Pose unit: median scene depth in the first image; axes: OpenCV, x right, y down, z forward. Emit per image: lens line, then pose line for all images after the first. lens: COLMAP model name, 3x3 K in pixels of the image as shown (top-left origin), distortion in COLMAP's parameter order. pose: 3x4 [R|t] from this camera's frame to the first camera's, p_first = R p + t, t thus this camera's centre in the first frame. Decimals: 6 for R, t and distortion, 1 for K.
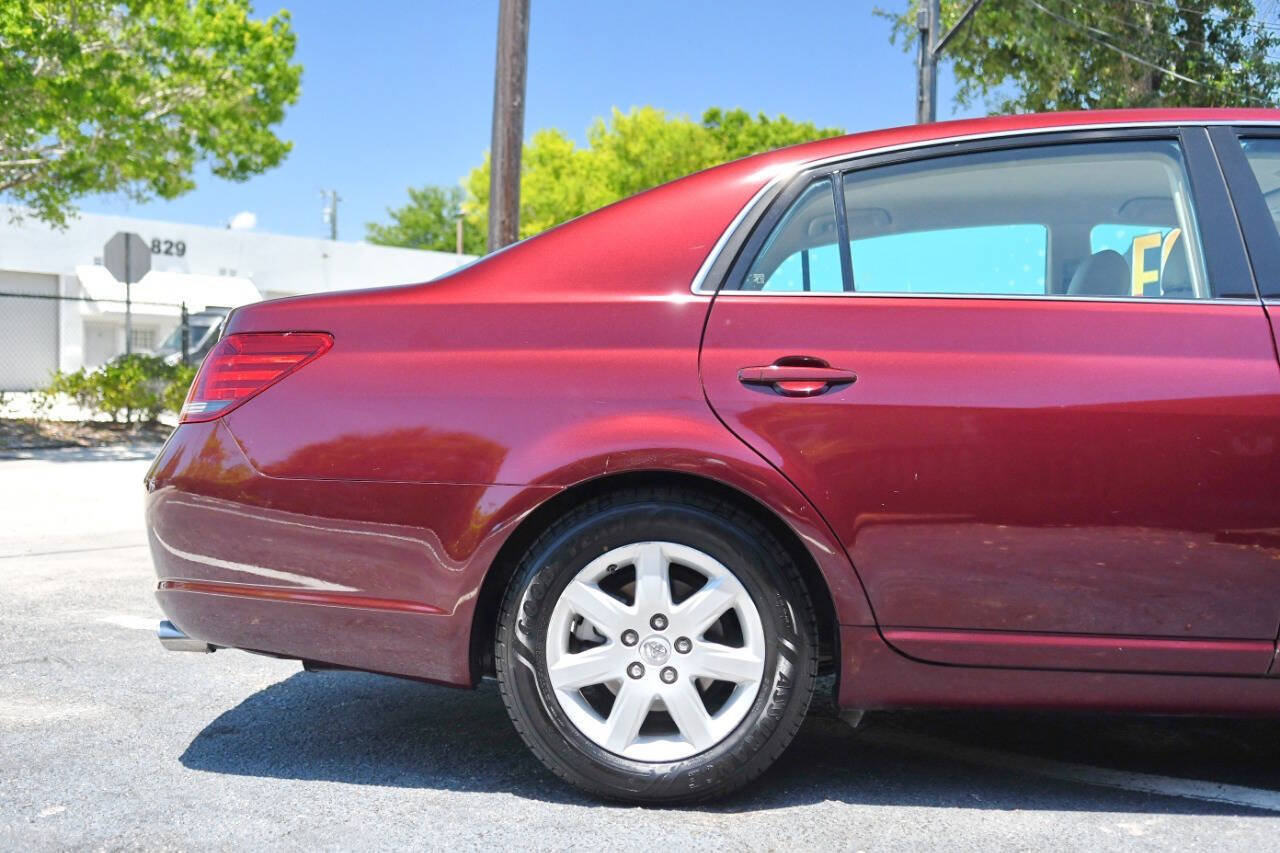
lens RADIAL K [[1529.5, 0, 640.3], [0, 1529.5, 421.0], [0, 0, 1]] dist [0.068522, 0.036990]
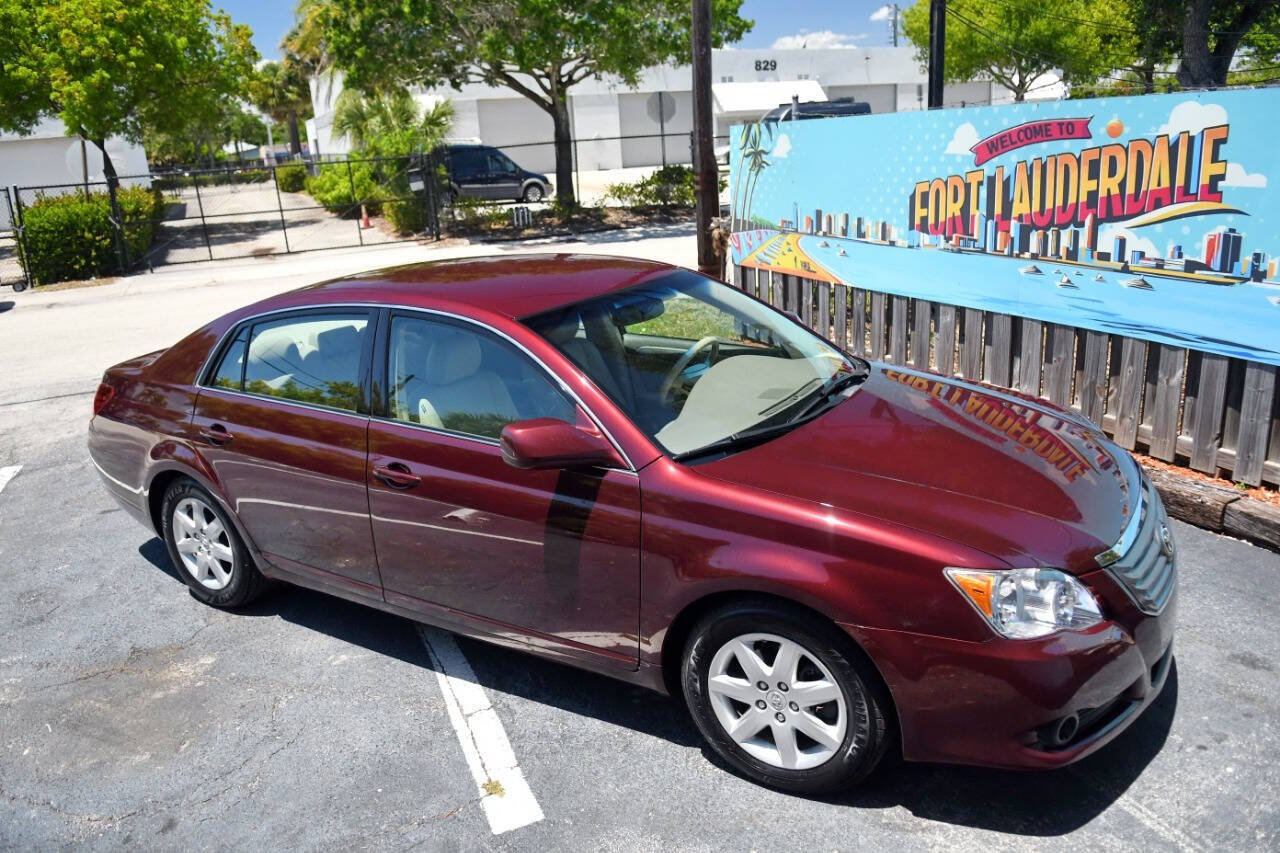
lens RADIAL K [[937.8, 0, 639.2], [0, 937.8, 427.8], [0, 0, 1]] dist [-0.021270, -0.044068]
pose [[0.875845, 0.083429, -0.475327, 0.195637], [0.056841, 0.960254, 0.273279, -0.057000], [0.479234, -0.266368, 0.836291, 0.033091]]
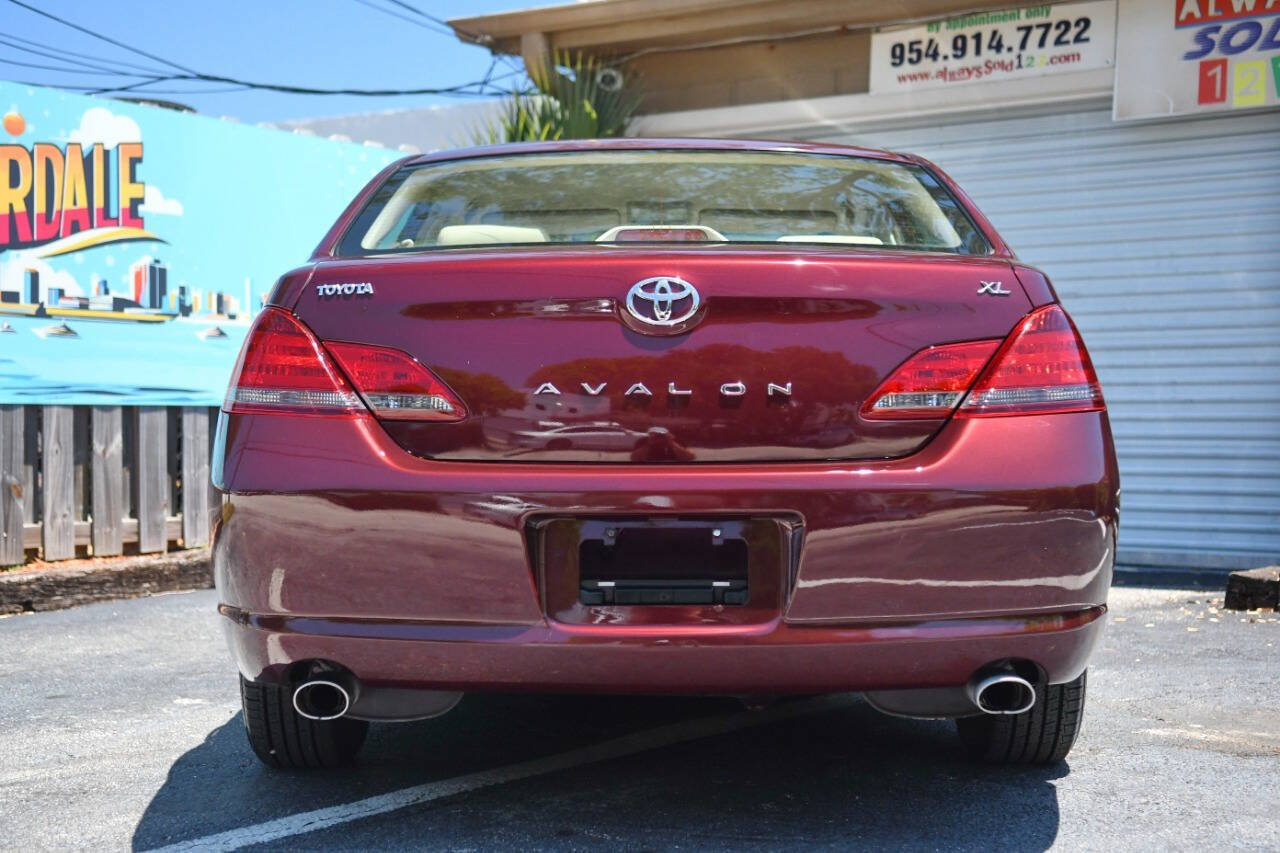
lens RADIAL K [[2042.2, 0, 641.3], [0, 2042.2, 413.8], [0, 0, 1]] dist [0.144961, 0.200290]
pose [[-0.048871, -0.003640, 0.998798, -0.235891], [0.015043, 0.999877, 0.004380, -0.001388], [-0.998692, 0.015239, -0.048810, 0.220296]]
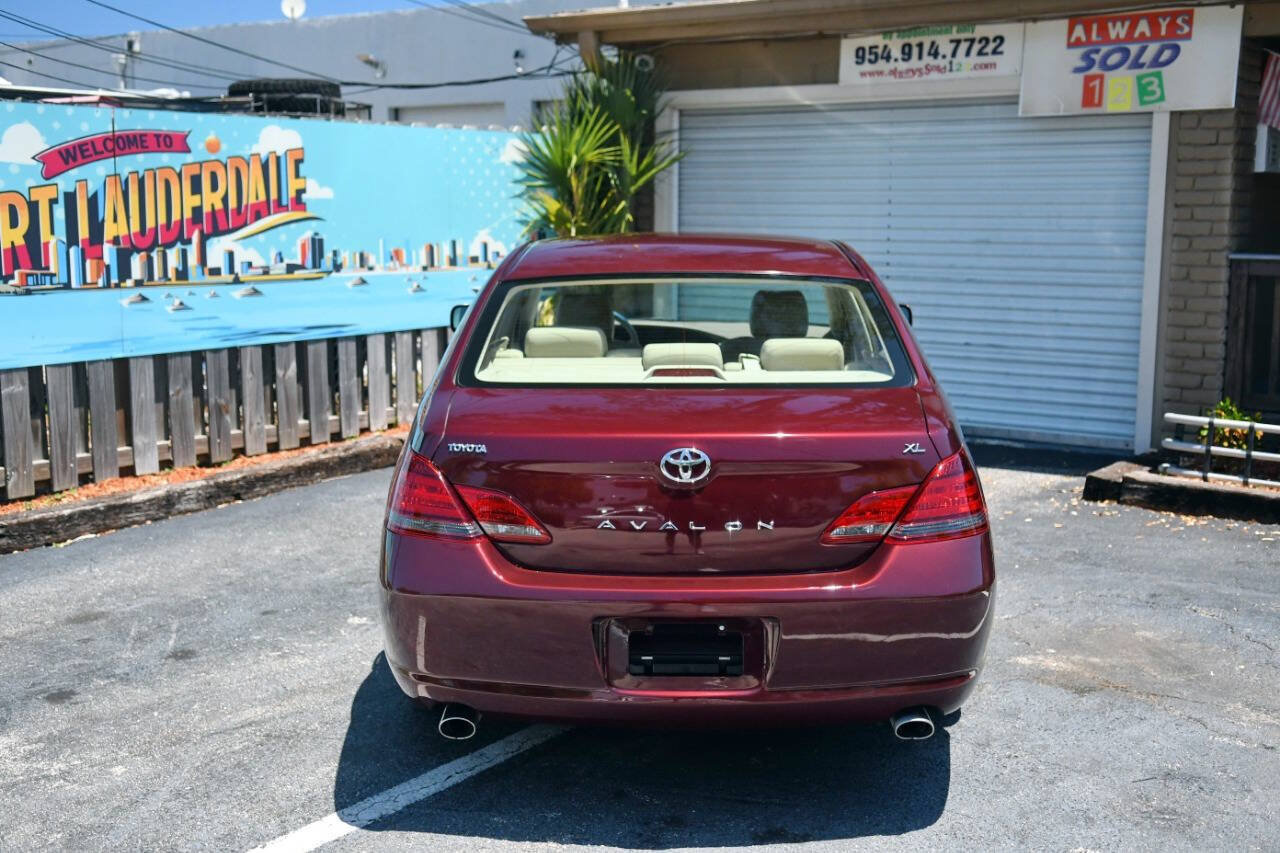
lens RADIAL K [[1529.5, 0, 640.3], [0, 1529.5, 421.0], [0, 0, 1]] dist [0.068522, 0.036990]
pose [[-0.032315, -0.152271, 0.987810, -0.248298], [0.016123, 0.988119, 0.152846, -0.046998], [-0.999348, 0.020866, -0.029476, 0.220893]]
